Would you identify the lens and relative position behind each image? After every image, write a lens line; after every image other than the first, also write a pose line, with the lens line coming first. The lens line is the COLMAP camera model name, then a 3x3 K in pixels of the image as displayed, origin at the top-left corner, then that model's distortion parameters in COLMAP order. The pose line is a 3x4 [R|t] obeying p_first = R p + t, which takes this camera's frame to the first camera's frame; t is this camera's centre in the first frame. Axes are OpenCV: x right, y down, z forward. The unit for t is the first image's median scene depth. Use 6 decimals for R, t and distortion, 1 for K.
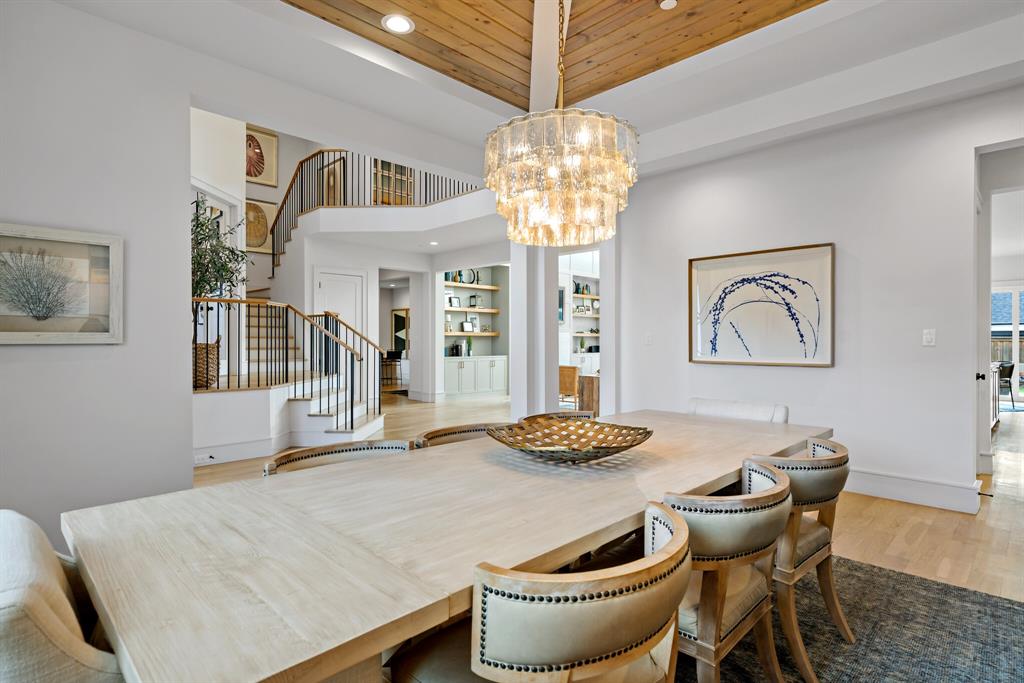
lens RADIAL K [[520.7, 0, 512.0], [0, 520.7, 341.5], [0, 0, 1]] dist [-0.001751, -0.000300]
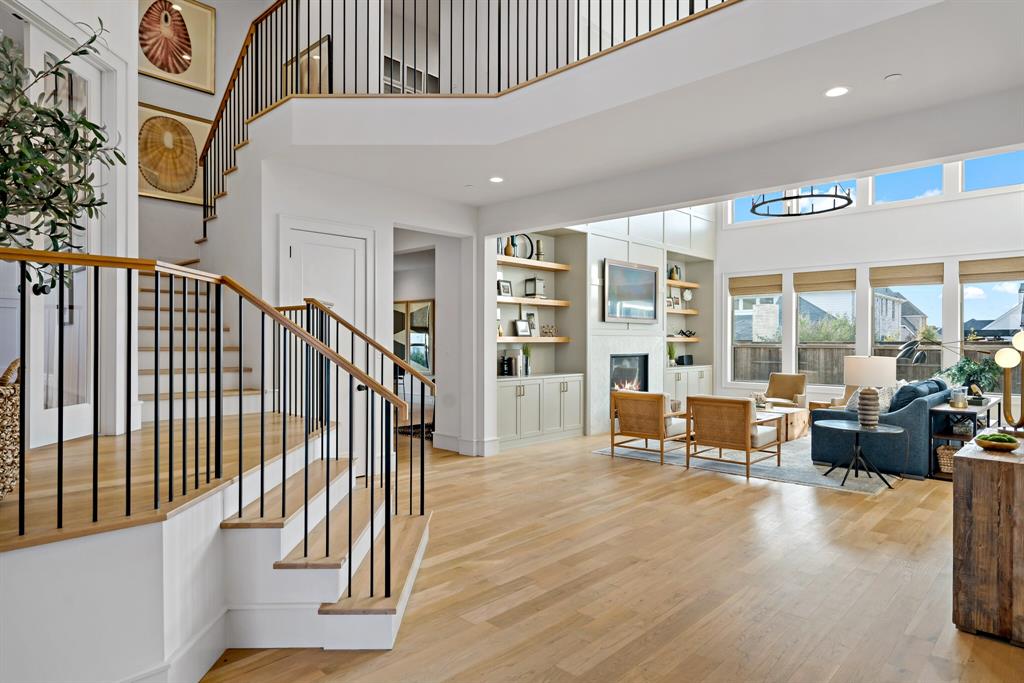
lens RADIAL K [[594.7, 0, 512.0], [0, 594.7, 341.5], [0, 0, 1]] dist [0.002141, -0.000294]
pose [[0.999698, 0.000665, 0.024580, -0.120115], [-0.000636, 0.999999, -0.001201, -0.011628], [-0.024581, 0.001185, 0.999697, 0.294465]]
